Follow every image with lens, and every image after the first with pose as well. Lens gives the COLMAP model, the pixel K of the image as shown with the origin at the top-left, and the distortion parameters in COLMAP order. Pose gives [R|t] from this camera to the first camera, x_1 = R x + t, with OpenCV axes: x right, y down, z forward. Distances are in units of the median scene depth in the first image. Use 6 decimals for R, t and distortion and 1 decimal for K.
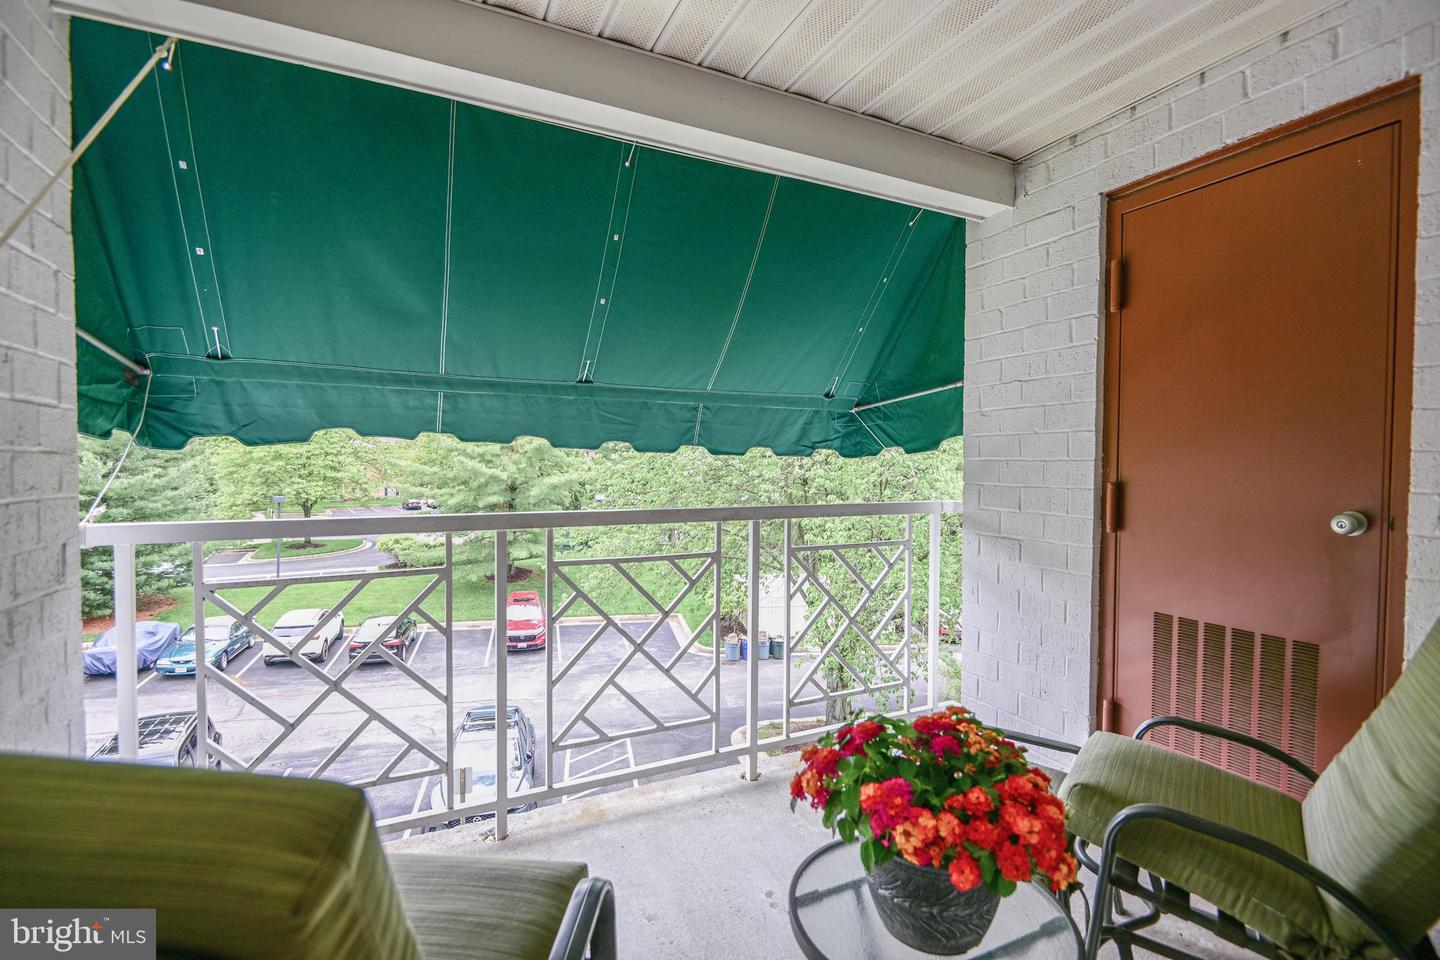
lens RADIAL K [[663.3, 0, 719.7], [0, 663.3, 473.5], [0, 0, 1]] dist [0.000874, -0.000791]
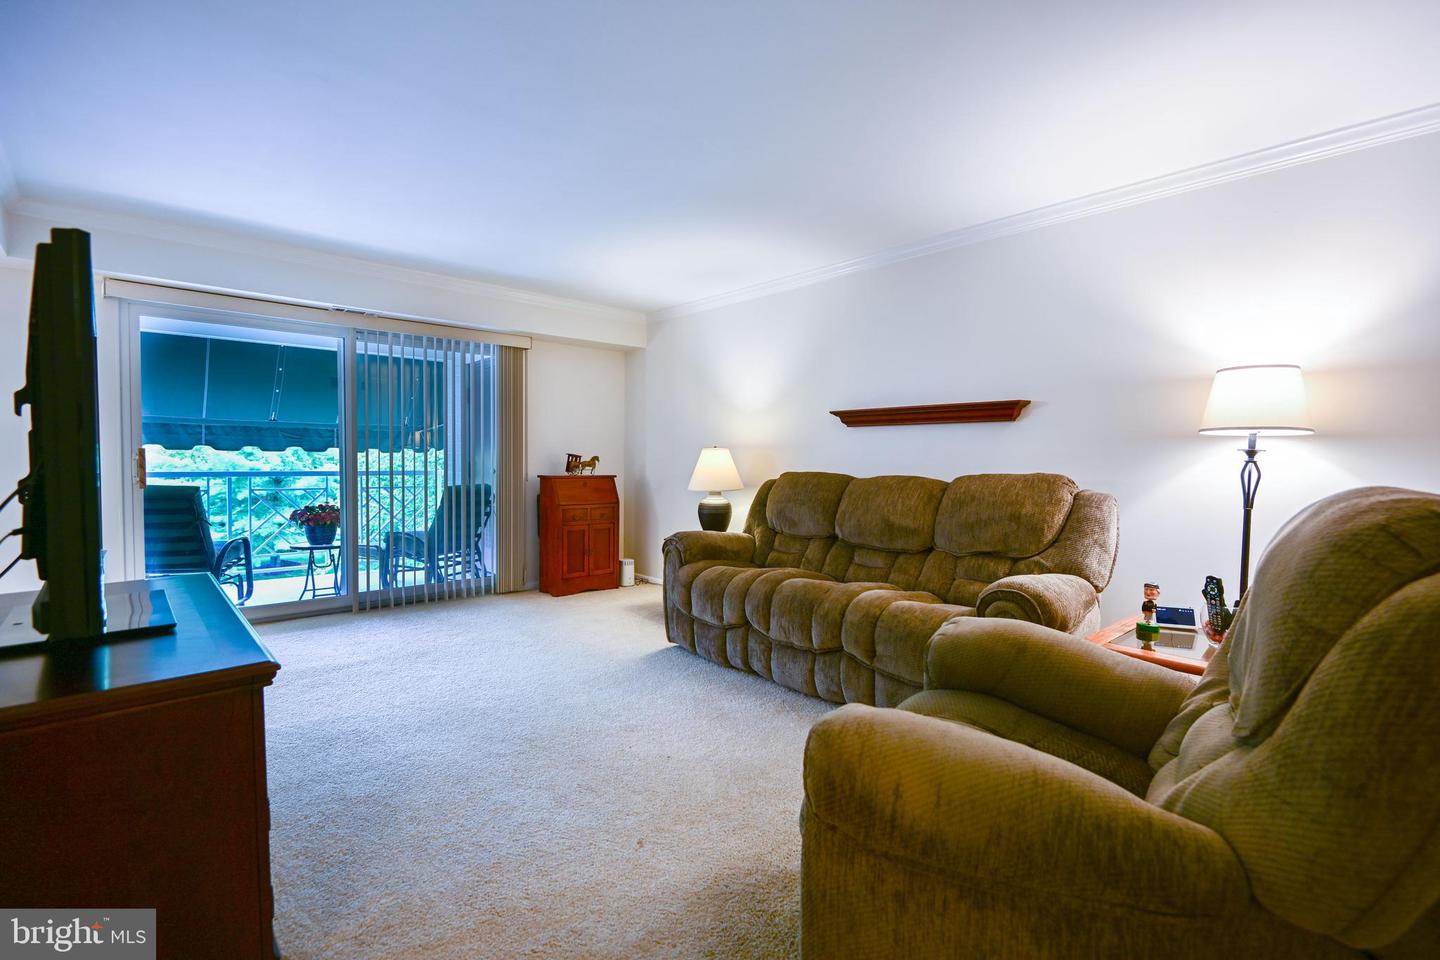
lens RADIAL K [[688.1, 0, 721.5], [0, 688.1, 470.8], [0, 0, 1]] dist [-0.001268, -0.000440]
pose [[0.967093, 0.005553, 0.254363, 0.655422], [-0.005694, 0.999984, -0.000182, 0.028103], [-0.254360, -0.001272, 0.967109, -1.627866]]
